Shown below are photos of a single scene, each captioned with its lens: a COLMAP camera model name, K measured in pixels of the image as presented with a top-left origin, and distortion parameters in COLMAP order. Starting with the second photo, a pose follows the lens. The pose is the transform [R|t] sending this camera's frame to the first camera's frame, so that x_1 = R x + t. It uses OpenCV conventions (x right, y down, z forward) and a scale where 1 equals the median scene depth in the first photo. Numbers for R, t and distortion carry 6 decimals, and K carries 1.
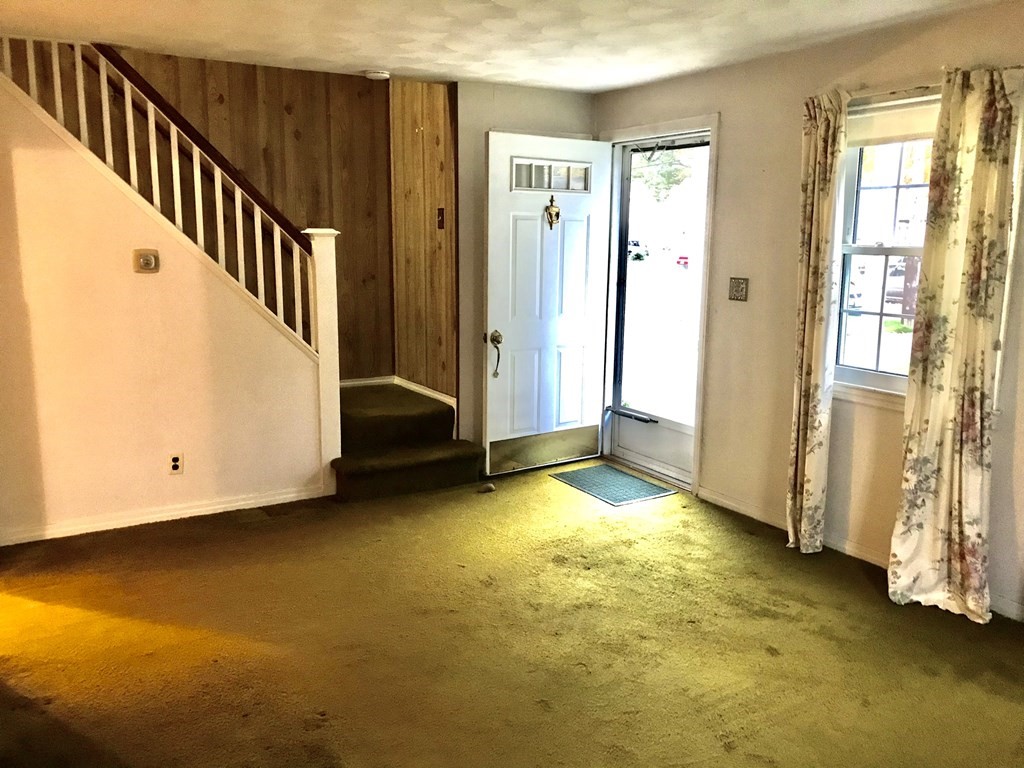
lens RADIAL K [[859.6, 0, 510.1], [0, 859.6, 385.9], [0, 0, 1]] dist [0.067085, -0.028095]
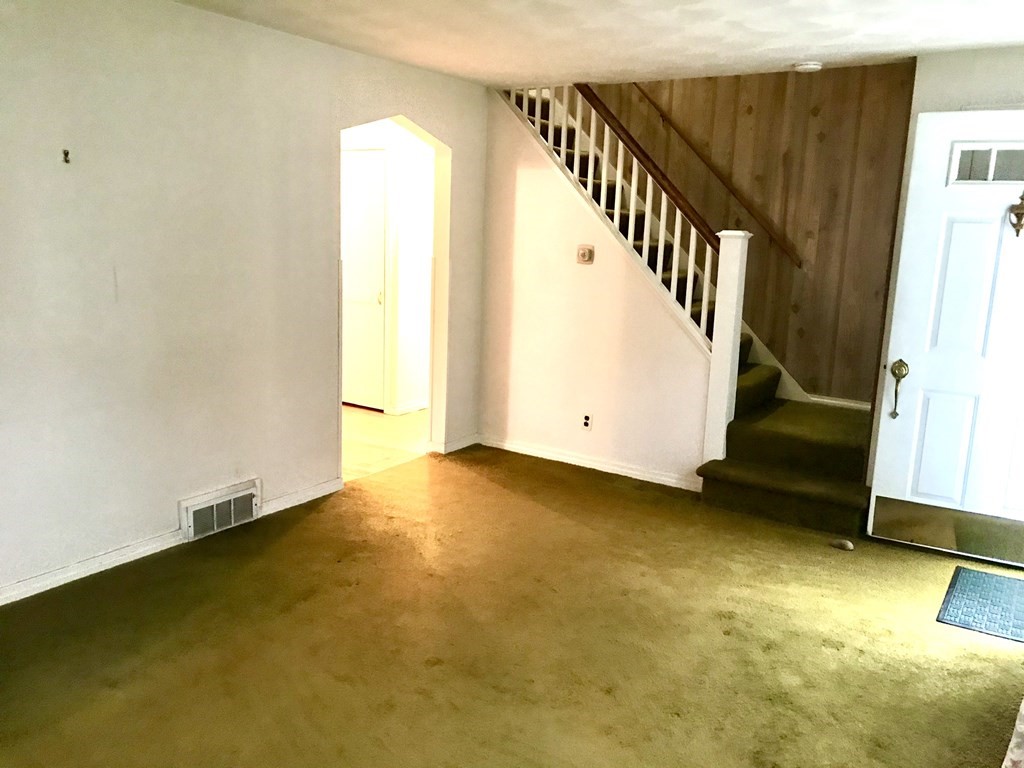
lens RADIAL K [[859.6, 0, 508.2], [0, 859.6, 379.0], [0, 0, 1]] dist [0.067085, -0.028095]
pose [[0.423287, 0.169458, -0.890007, 0.592003], [-0.196246, 0.976179, 0.092531, -0.054383], [0.884486, 0.135493, 0.446459, 0.339859]]
